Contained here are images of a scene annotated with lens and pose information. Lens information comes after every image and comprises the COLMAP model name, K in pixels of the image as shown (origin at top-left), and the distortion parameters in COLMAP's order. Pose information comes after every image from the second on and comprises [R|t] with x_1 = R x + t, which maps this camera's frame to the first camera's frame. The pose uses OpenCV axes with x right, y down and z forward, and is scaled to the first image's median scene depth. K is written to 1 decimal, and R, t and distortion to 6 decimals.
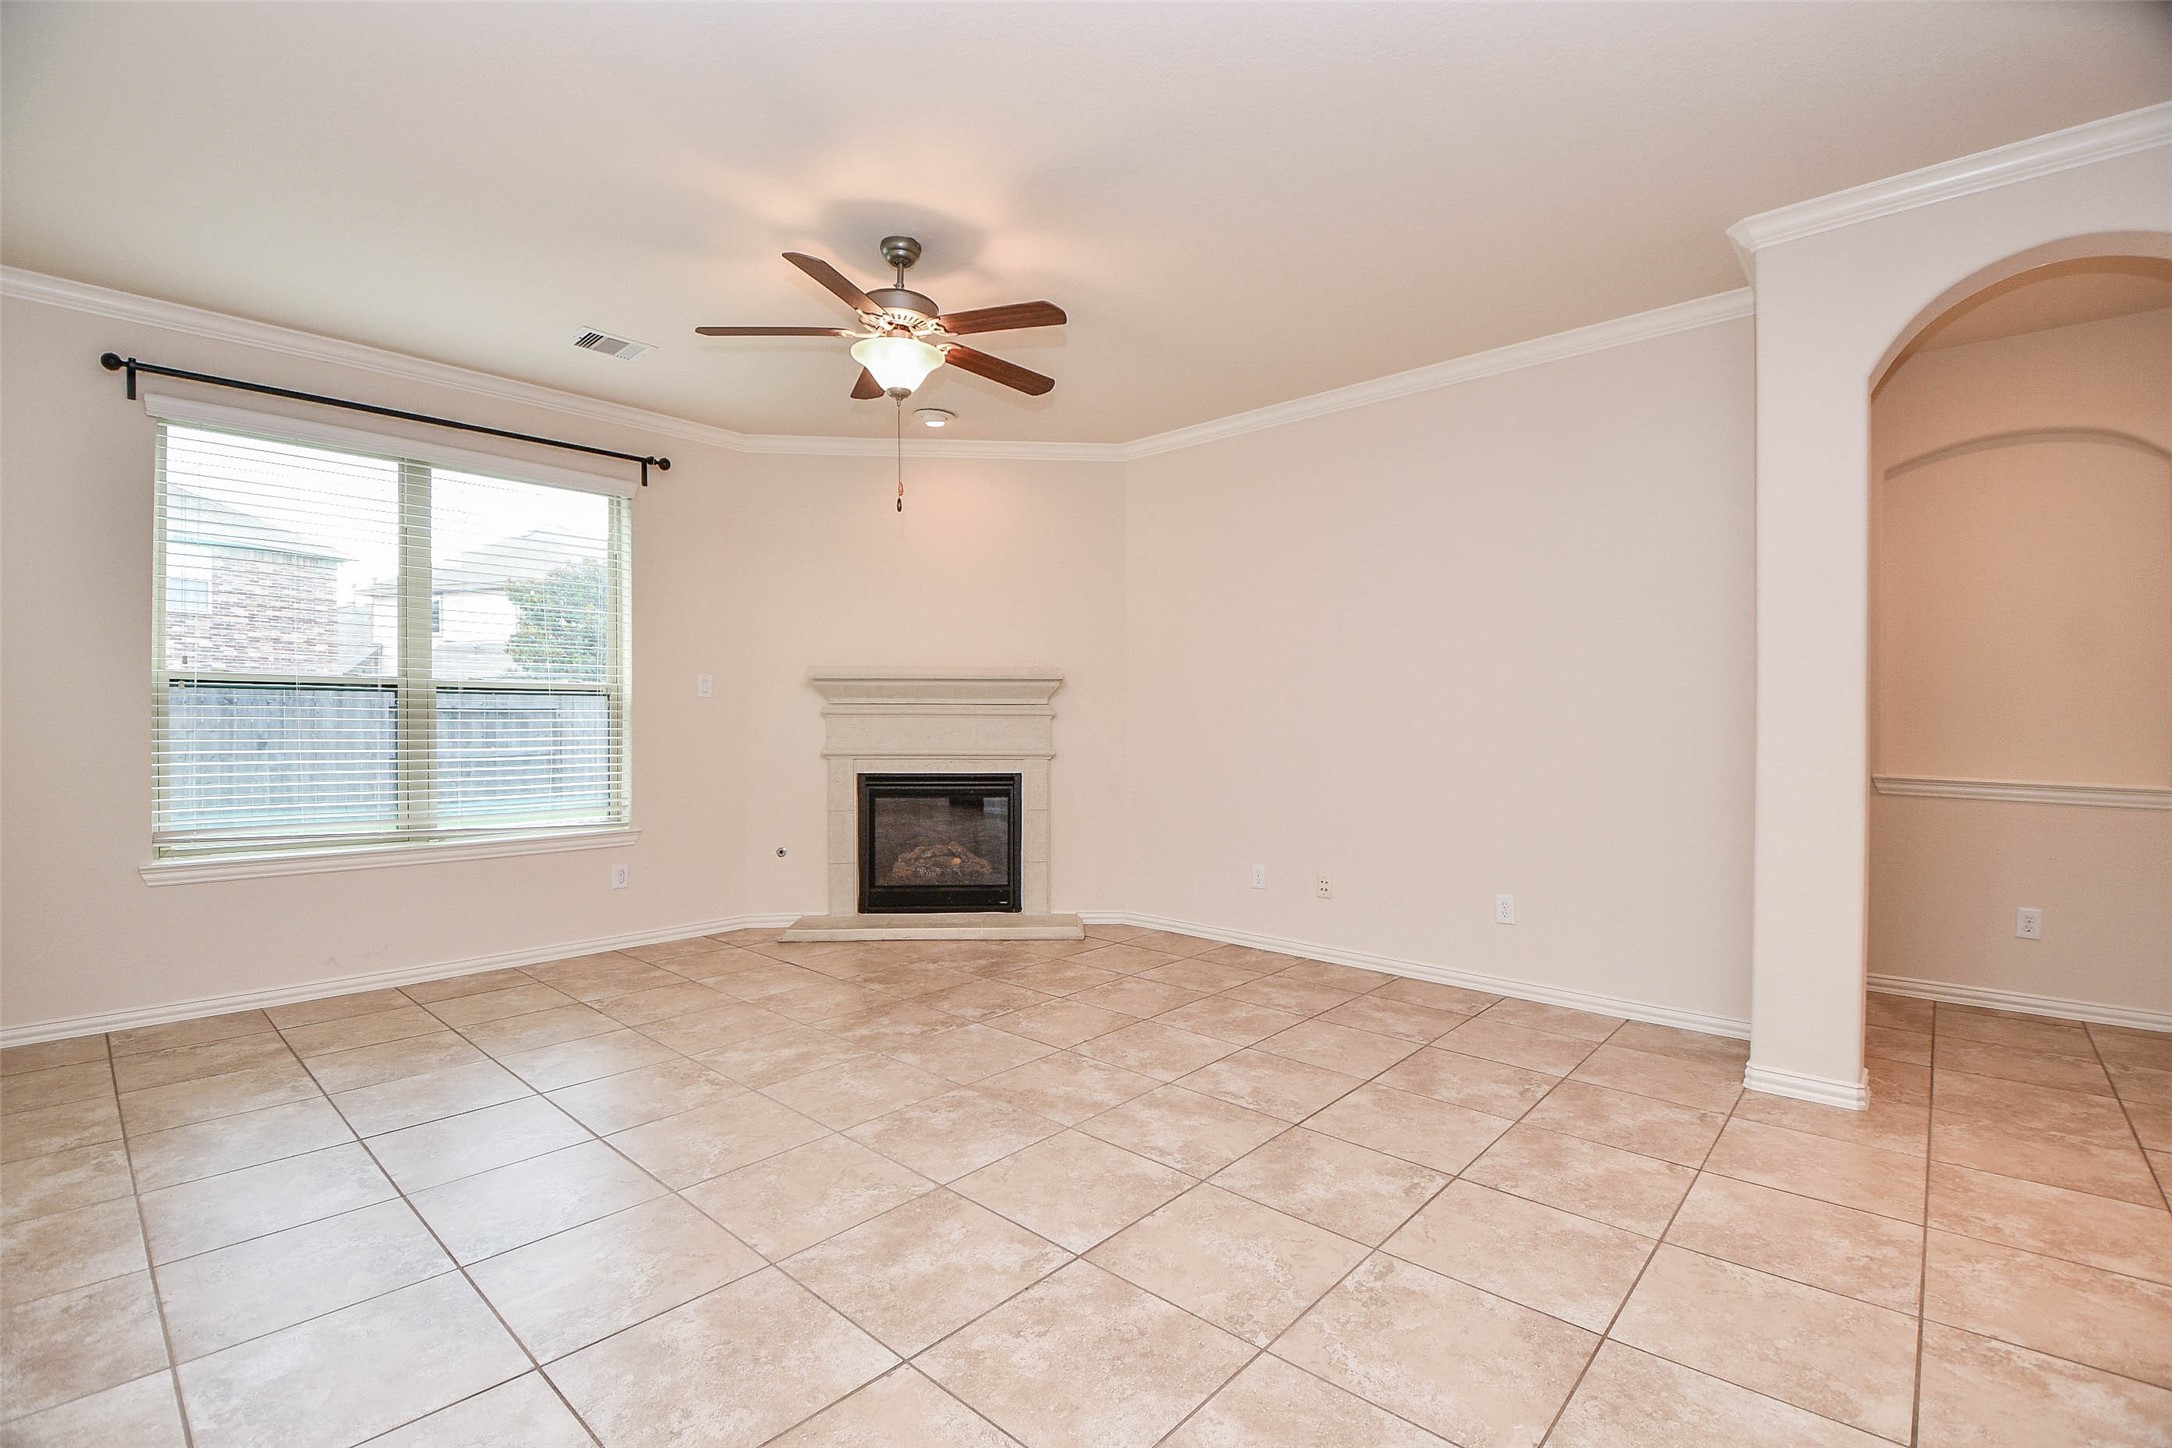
lens RADIAL K [[973.3, 0, 1090.8], [0, 973.3, 732.8], [0, 0, 1]] dist [0.002940, -0.018000]
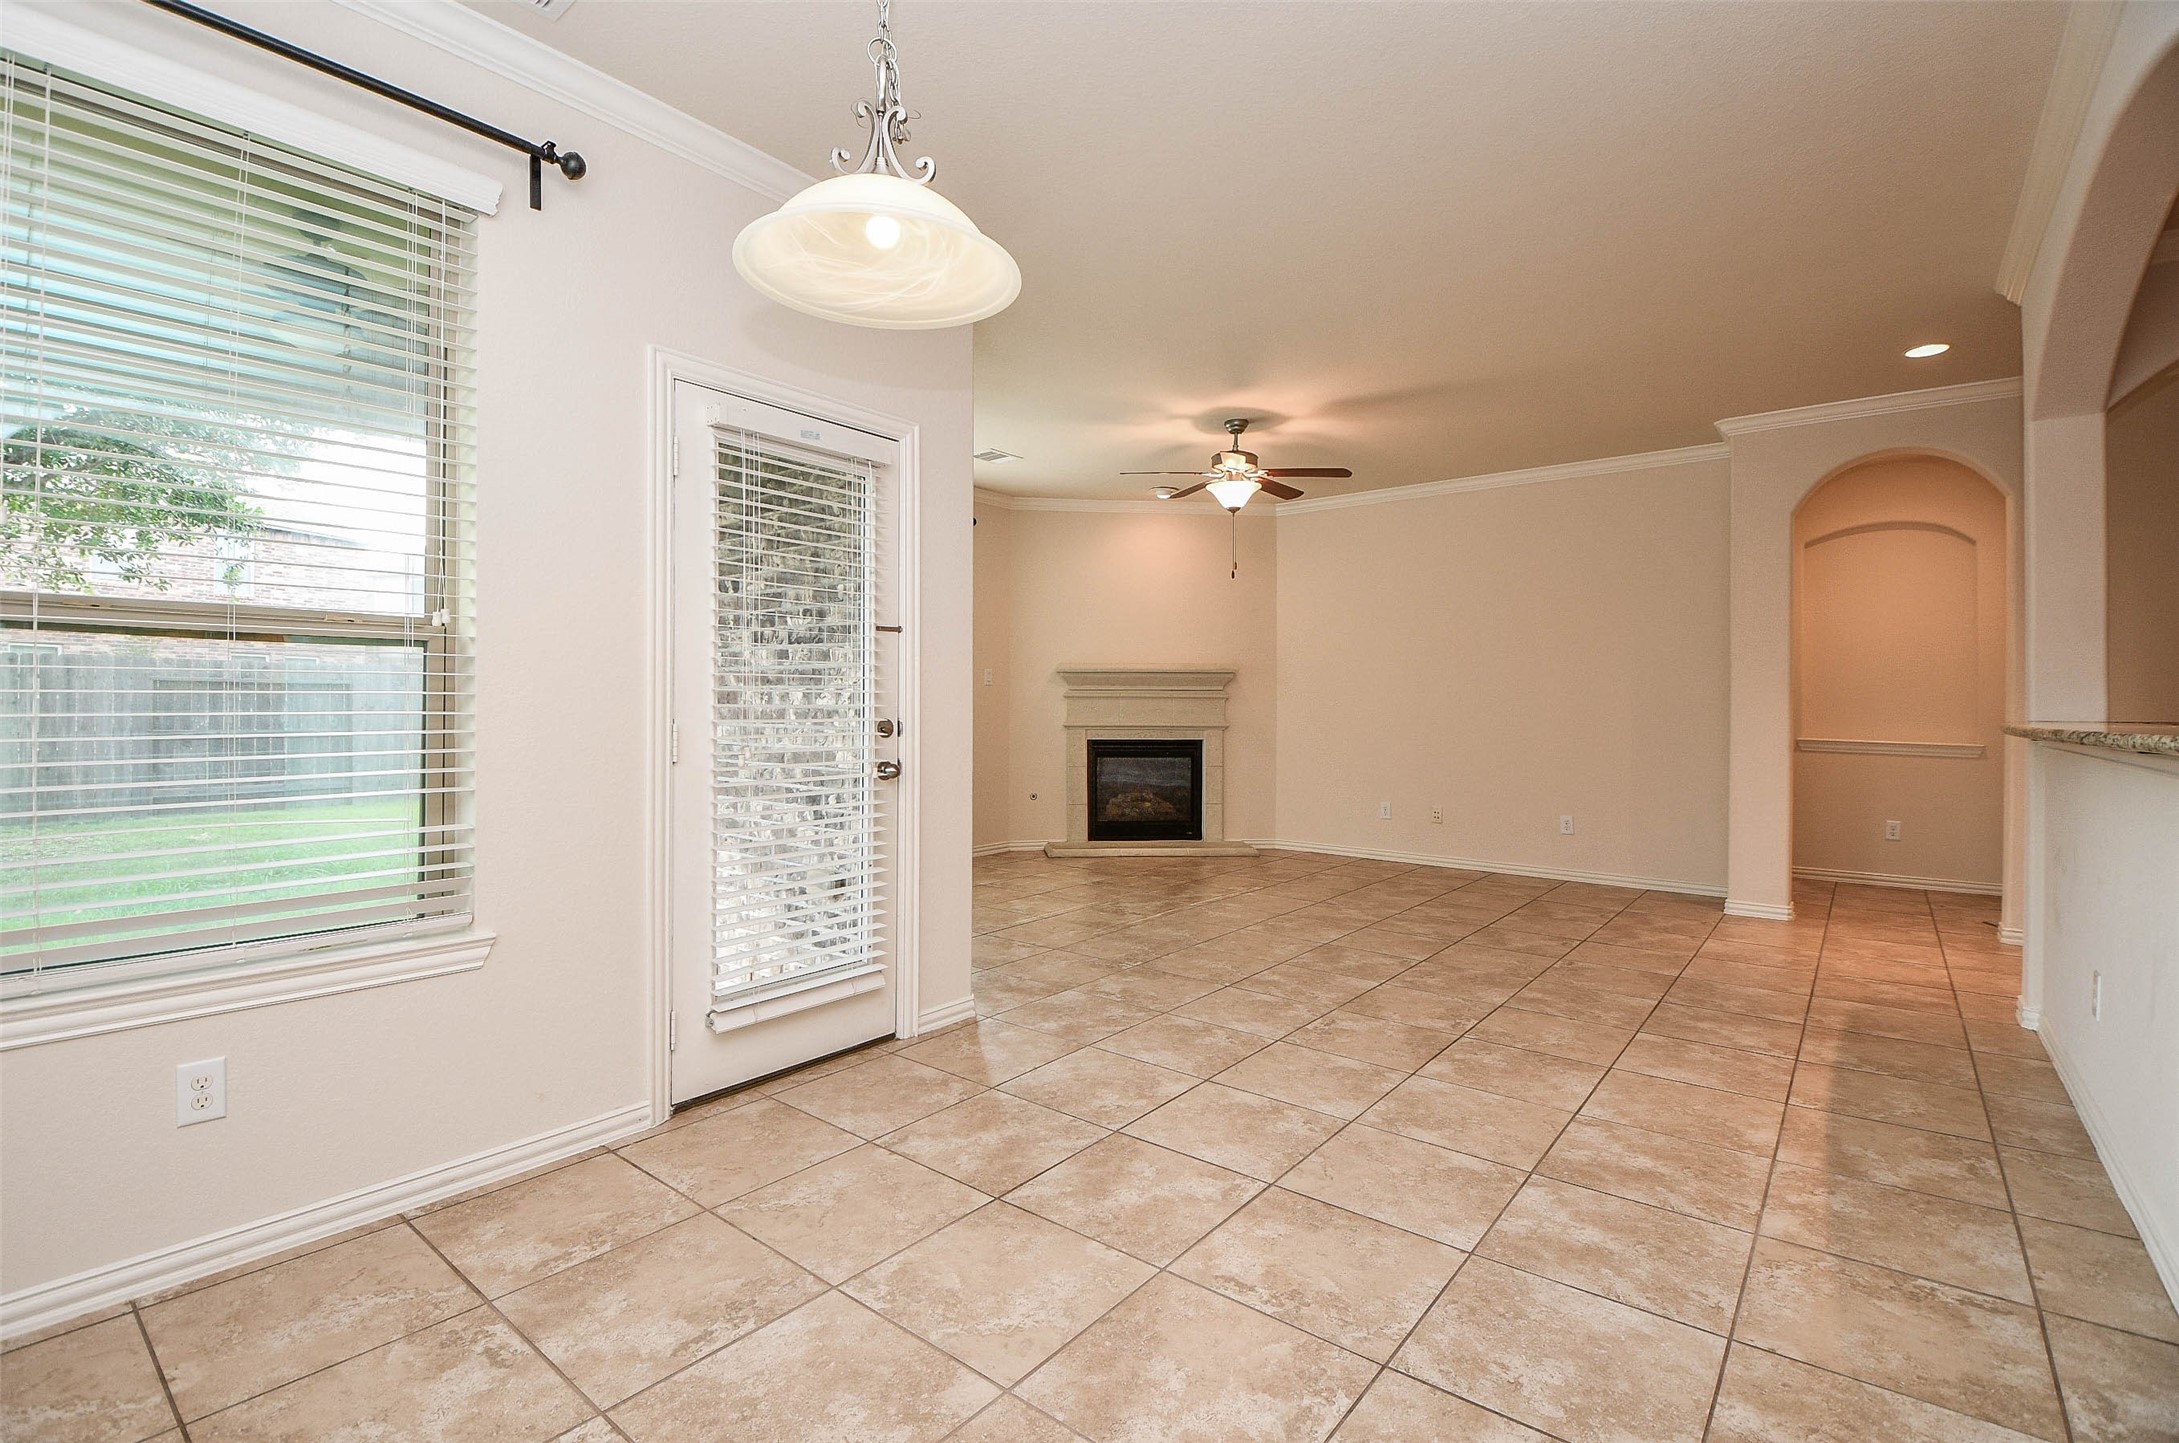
lens RADIAL K [[997.7, 0, 1074.1], [0, 997.7, 705.4], [0, 0, 1]] dist [0.025501, -0.034227]
pose [[0.998894, 0.003100, 0.046910, -0.414478], [-0.002751, 0.999968, -0.007499, 0.004427], [-0.046932, 0.007362, 0.998871, -0.535659]]
